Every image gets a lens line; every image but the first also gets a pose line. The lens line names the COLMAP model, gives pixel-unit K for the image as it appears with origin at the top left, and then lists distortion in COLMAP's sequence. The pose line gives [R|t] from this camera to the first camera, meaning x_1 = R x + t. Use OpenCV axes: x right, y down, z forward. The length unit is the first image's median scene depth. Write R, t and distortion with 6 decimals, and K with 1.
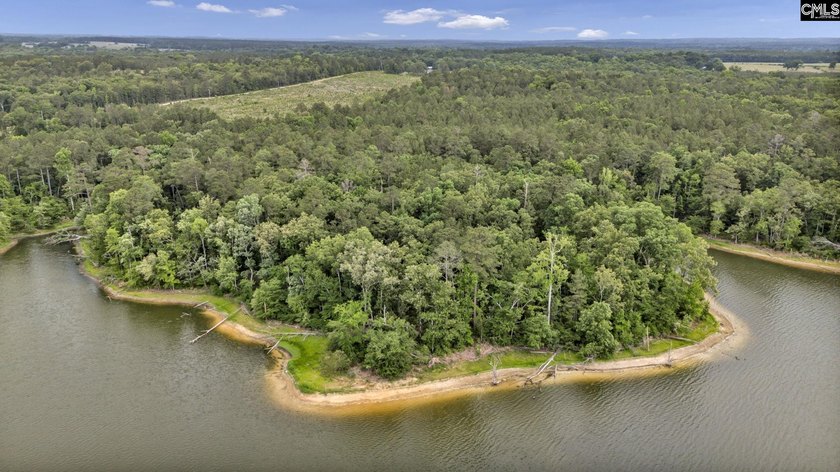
lens RADIAL K [[619.7, 0, 420.0], [0, 619.7, 236.0], [0, 0, 1]] dist [0.086566, -0.082656]
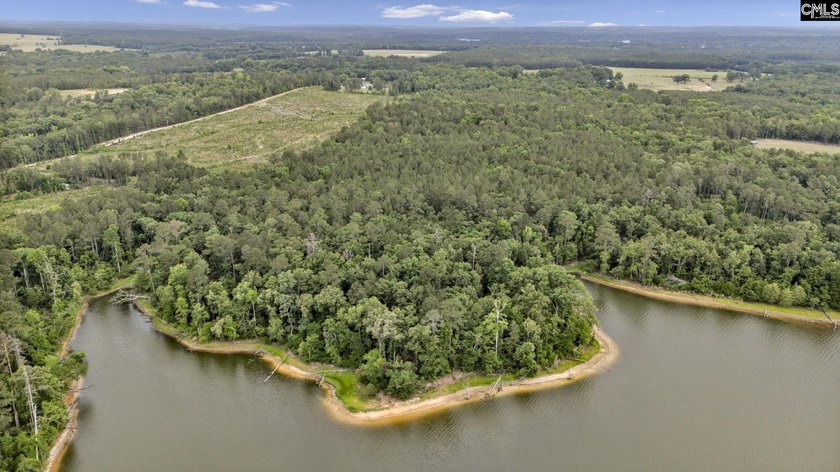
lens RADIAL K [[619.7, 0, 420.0], [0, 619.7, 236.0], [0, 0, 1]] dist [0.086566, -0.082656]
pose [[0.992562, -0.035527, 0.116443, -0.140486], [0.032549, 0.999095, 0.027383, -0.187165], [-0.117311, -0.023389, 0.992820, -0.473470]]
